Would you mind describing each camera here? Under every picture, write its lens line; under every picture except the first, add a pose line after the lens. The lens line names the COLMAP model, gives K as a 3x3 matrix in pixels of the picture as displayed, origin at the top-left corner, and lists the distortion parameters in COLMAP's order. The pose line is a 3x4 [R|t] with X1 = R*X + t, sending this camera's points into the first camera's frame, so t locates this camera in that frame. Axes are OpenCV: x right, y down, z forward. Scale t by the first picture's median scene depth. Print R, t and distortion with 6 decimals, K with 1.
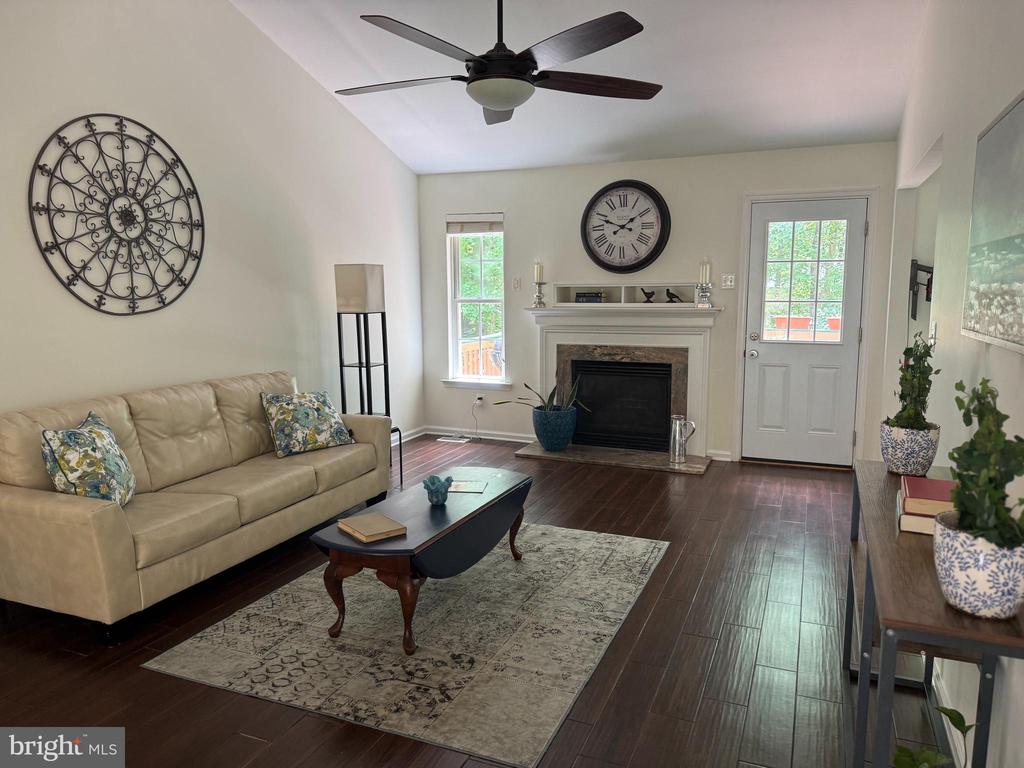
lens RADIAL K [[719.7, 0, 510.0], [0, 719.7, 382.5], [0, 0, 1]] dist [0.094752, -0.137614]
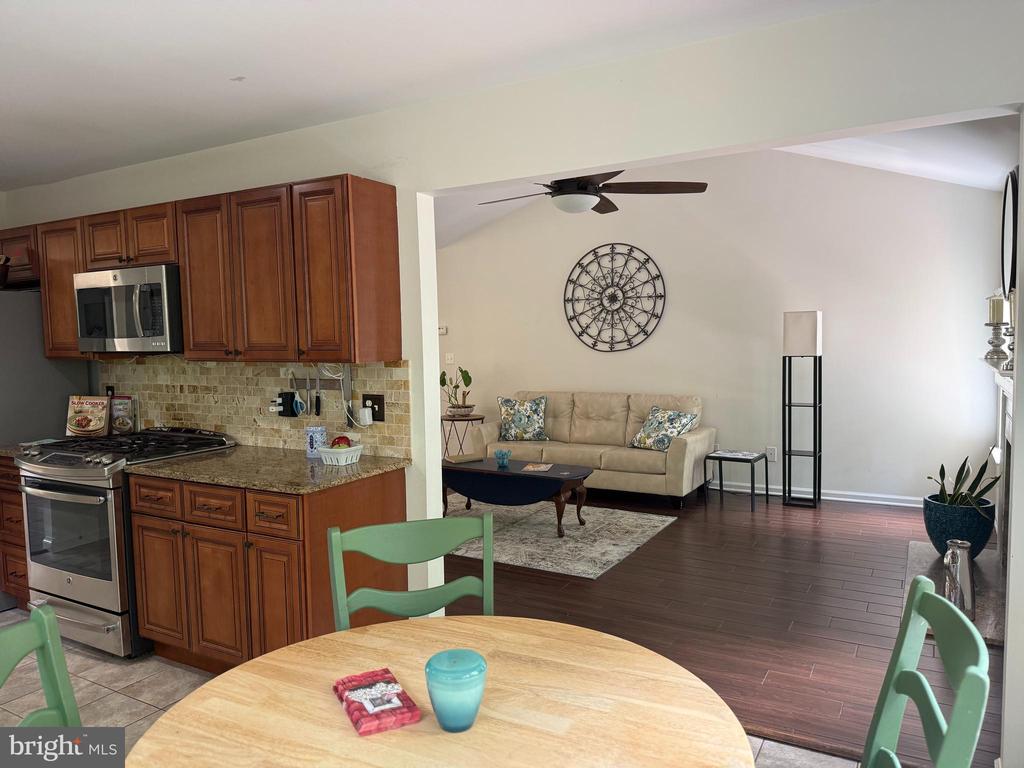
lens RADIAL K [[717.6, 0, 512.0], [0, 717.6, 384.0], [0, 0, 1]] dist [0.006885, -0.133791]
pose [[-0.134279, 0.071463, -0.988363, 1.176160], [-0.107765, 0.990428, 0.086253, -0.130383], [0.985067, 0.118093, -0.125292, 0.920391]]
